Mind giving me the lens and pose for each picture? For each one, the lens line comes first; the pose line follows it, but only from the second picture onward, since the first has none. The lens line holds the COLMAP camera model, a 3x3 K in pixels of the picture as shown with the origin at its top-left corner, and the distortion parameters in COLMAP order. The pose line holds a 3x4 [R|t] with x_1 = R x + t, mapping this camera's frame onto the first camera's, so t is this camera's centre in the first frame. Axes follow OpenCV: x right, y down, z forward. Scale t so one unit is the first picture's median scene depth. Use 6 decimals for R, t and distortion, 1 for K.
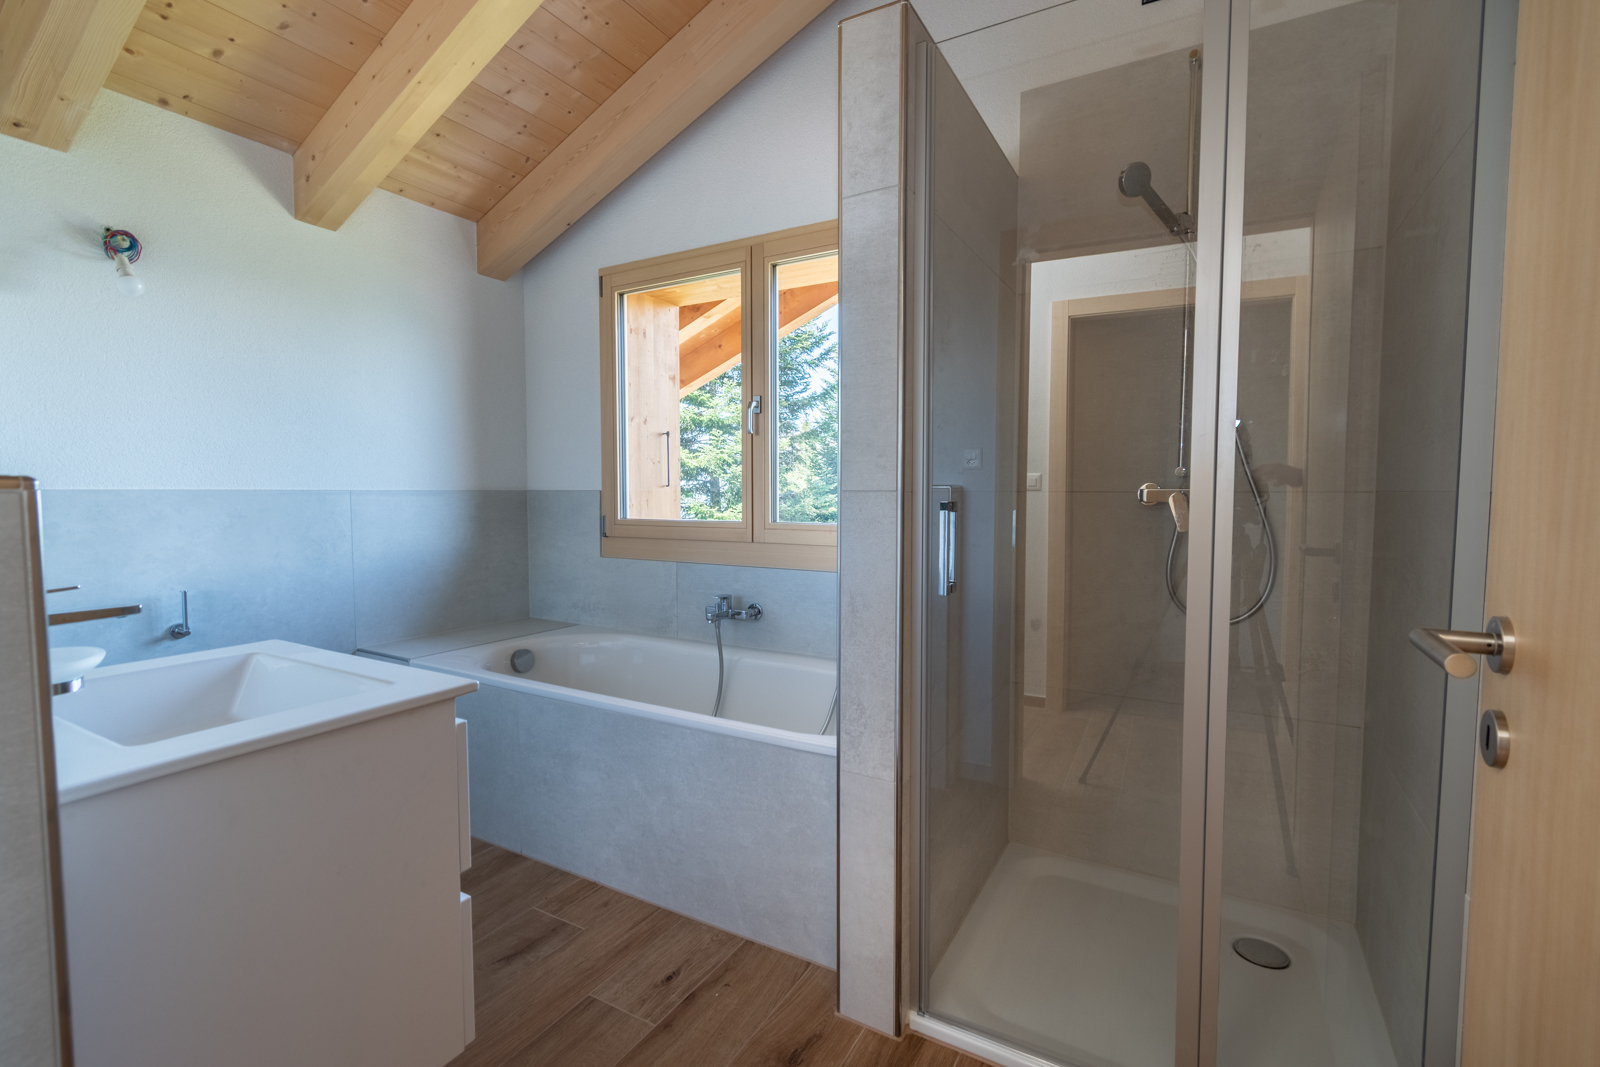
lens RADIAL K [[725.2, 0, 838.6], [0, 725.2, 536.2], [0, 0, 1]] dist [0.003226, -0.000542]
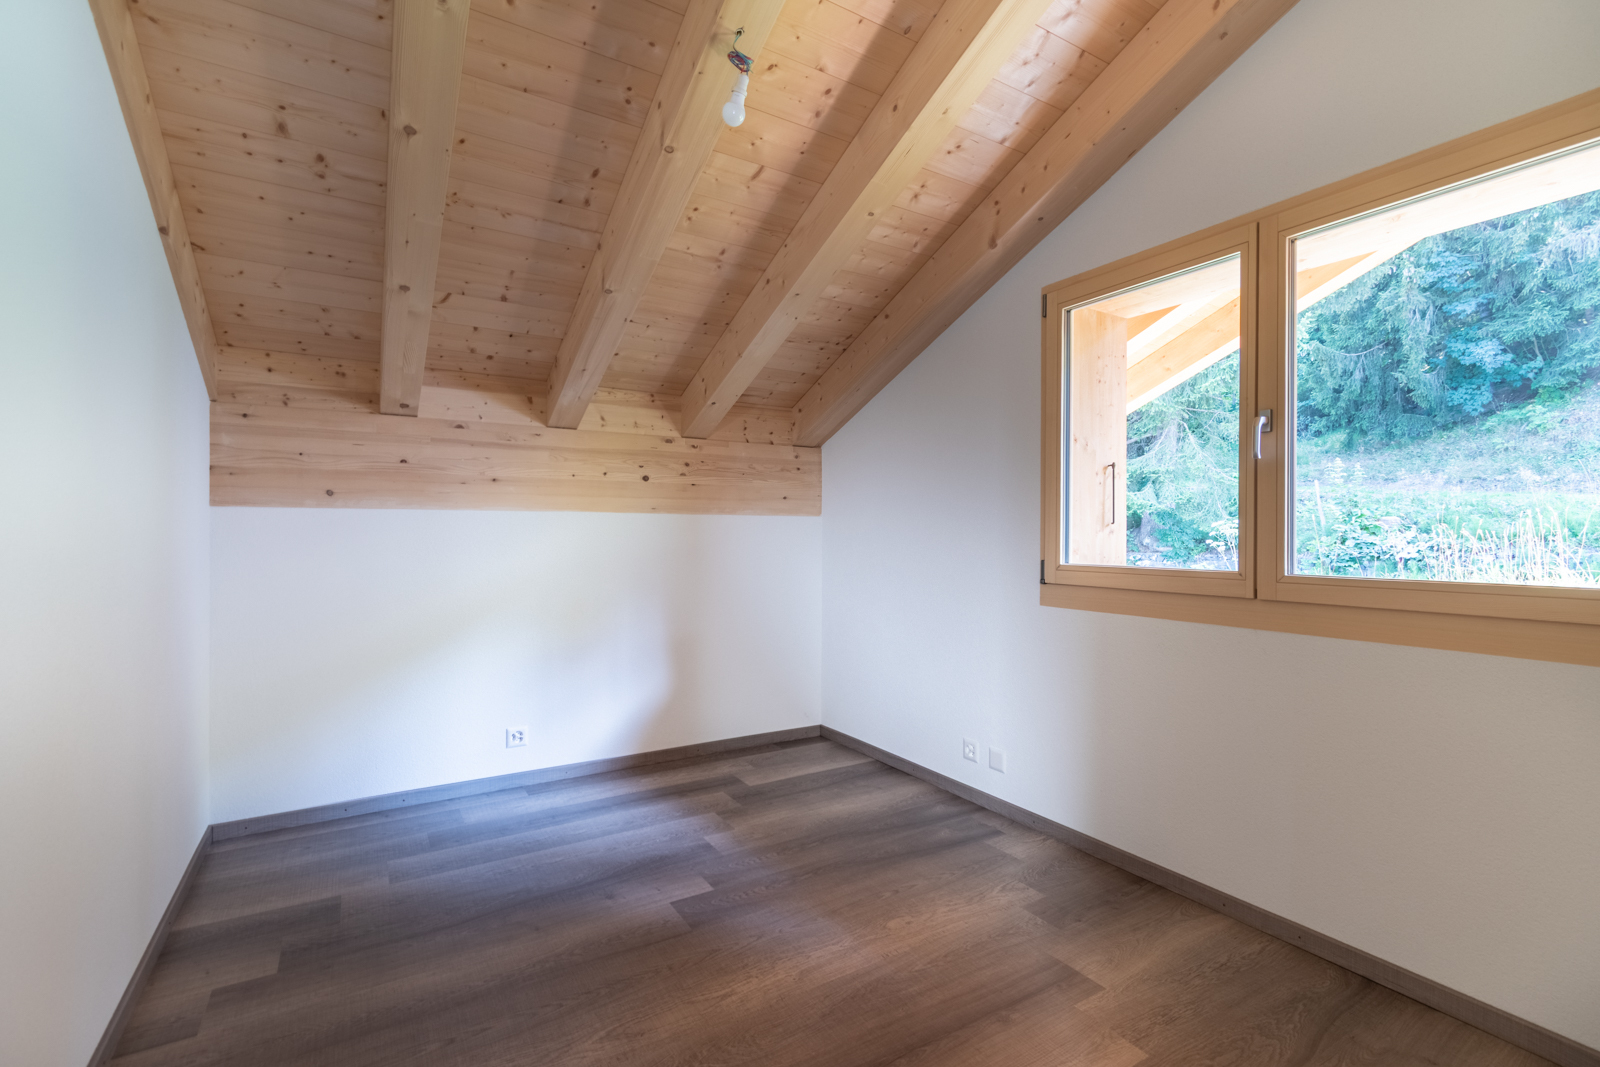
lens RADIAL K [[694.8, 0, 794.5], [0, 694.8, 530.4], [0, 0, 1]] dist [-0.015843, -0.000244]
pose [[0.876171, 0.006253, -0.481959, -0.183903], [-0.037805, 0.997727, -0.055781, -0.005942], [0.480515, 0.067094, 0.874416, 0.119589]]
